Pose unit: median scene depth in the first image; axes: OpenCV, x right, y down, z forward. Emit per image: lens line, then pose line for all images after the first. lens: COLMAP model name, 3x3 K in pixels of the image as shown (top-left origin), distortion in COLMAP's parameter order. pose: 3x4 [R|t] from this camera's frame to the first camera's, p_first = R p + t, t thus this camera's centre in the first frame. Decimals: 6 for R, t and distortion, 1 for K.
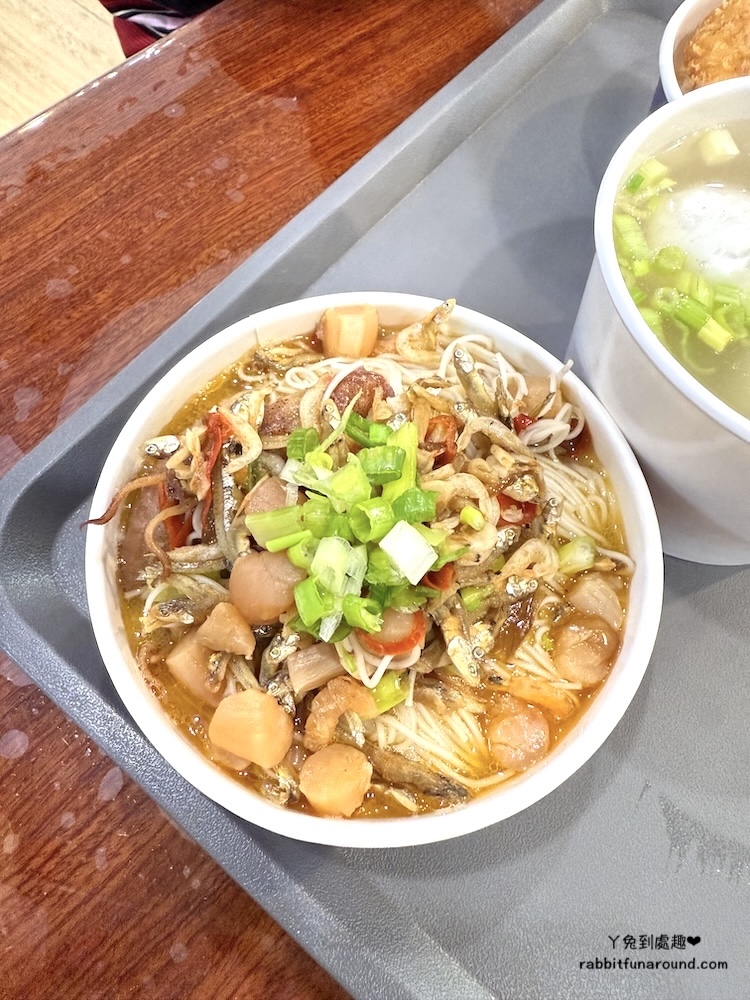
lens RADIAL K [[714.5, 0, 374.3], [0, 714.5, 443.9], [0, 0, 1]] dist [-0.003759, 0.001948]
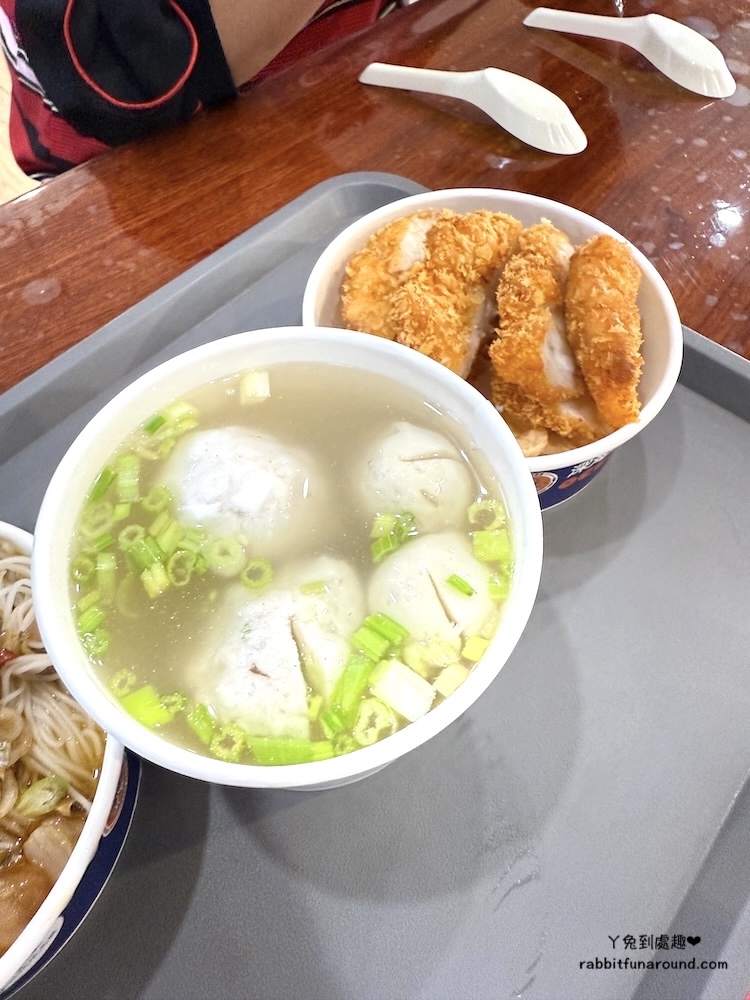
lens RADIAL K [[704.3, 0, 375.8], [0, 704.3, 446.8], [0, 0, 1]] dist [0.018503, -0.000211]
pose [[0.998991, 0.025566, -0.036930, 0.805058], [-0.030243, 0.990760, -0.132213, -0.221260], [0.033209, 0.133197, 0.990533, -0.038219]]
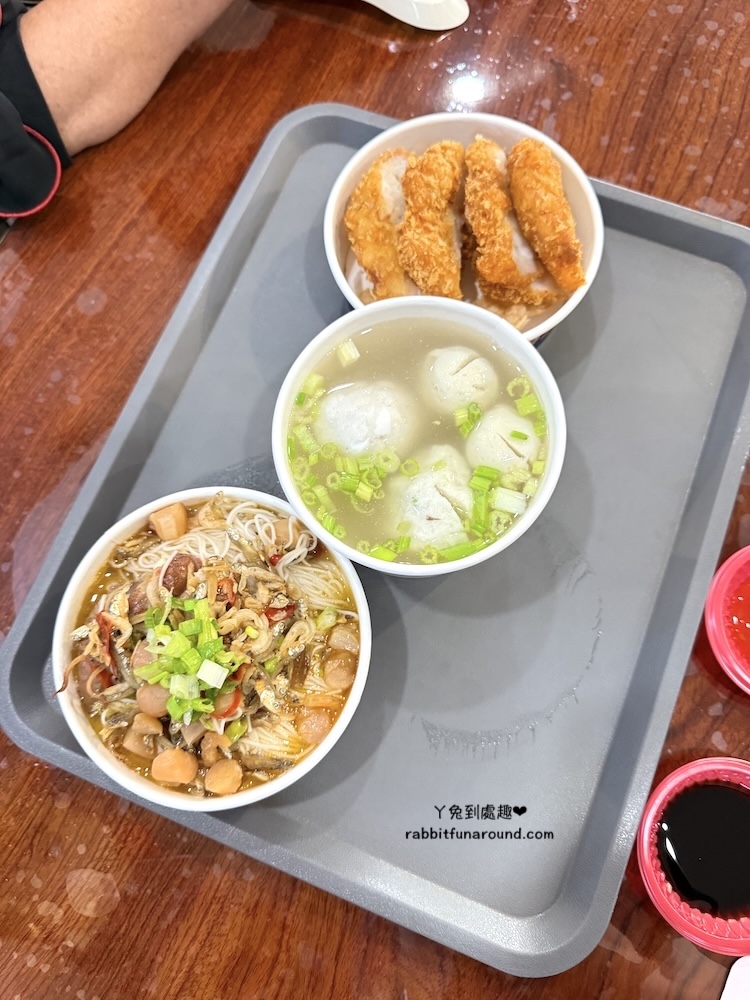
lens RADIAL K [[720.7, 0, 375.2], [0, 720.7, 485.8], [0, 0, 1]] dist [0.058435, -0.154497]
pose [[0.956155, -0.292447, 0.015550, 0.488738], [0.284677, 0.940591, 0.185059, -0.476684], [-0.068746, -0.172519, 0.982604, -0.755621]]
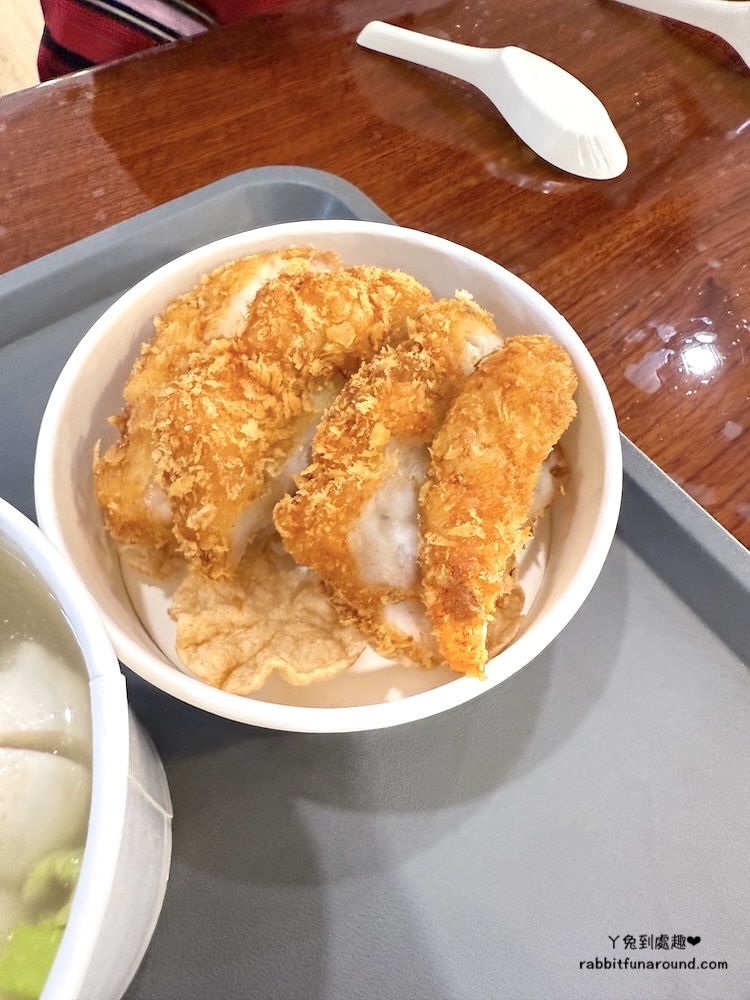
lens RADIAL K [[714.5, 0, 374.3], [0, 714.5, 443.9], [0, 0, 1]] dist [-0.003759, 0.001948]
pose [[0.966826, 0.211939, -0.142583, 1.197376], [-0.223792, 0.971913, -0.072816, -0.640508], [0.123145, 0.102310, 0.987101, 0.463650]]
